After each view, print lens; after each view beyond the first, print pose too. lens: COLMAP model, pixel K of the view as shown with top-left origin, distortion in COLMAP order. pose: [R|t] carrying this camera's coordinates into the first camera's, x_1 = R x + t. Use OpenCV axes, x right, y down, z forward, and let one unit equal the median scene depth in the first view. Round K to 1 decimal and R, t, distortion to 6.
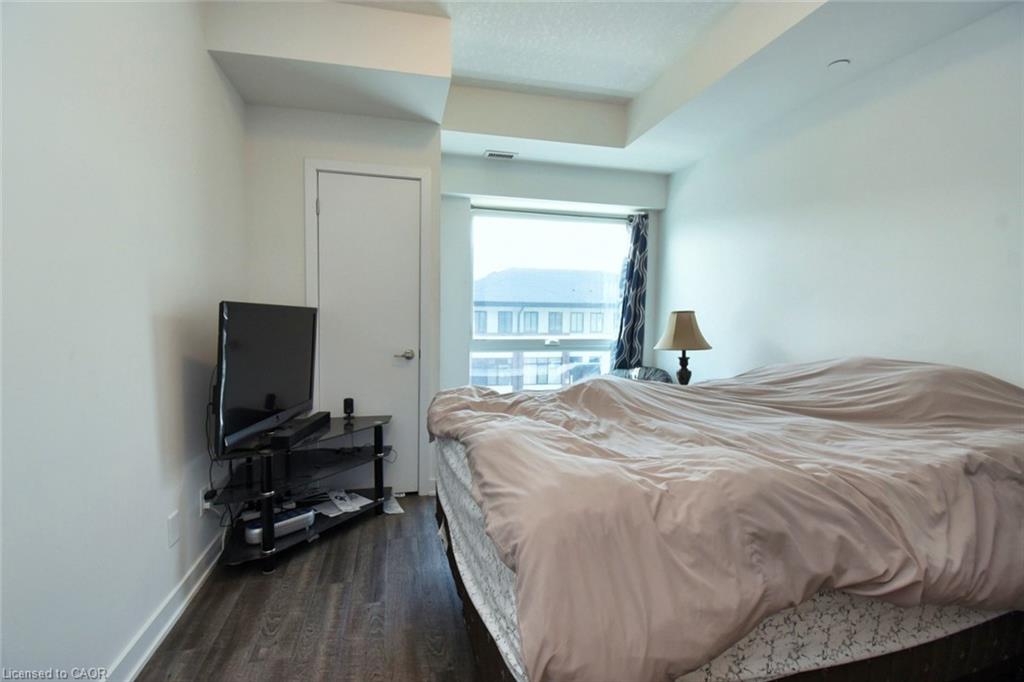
lens RADIAL K [[464.1, 0, 509.2], [0, 464.1, 344.1], [0, 0, 1]] dist [-0.001664, -0.007158]
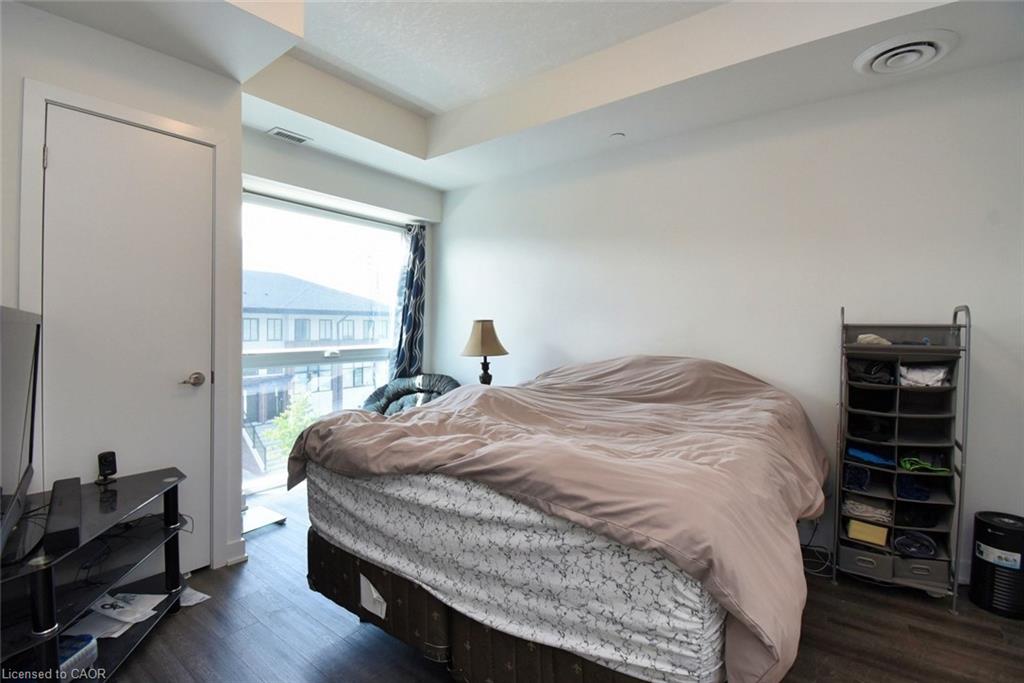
lens RADIAL K [[464.1, 0, 514.0], [0, 464.1, 331.9], [0, 0, 1]] dist [-0.001664, -0.007158]
pose [[0.788409, -0.013201, 0.615010, -0.217570], [0.037345, 0.998953, -0.026432, -0.011011], [-0.614017, 0.043806, 0.788076, 0.090669]]
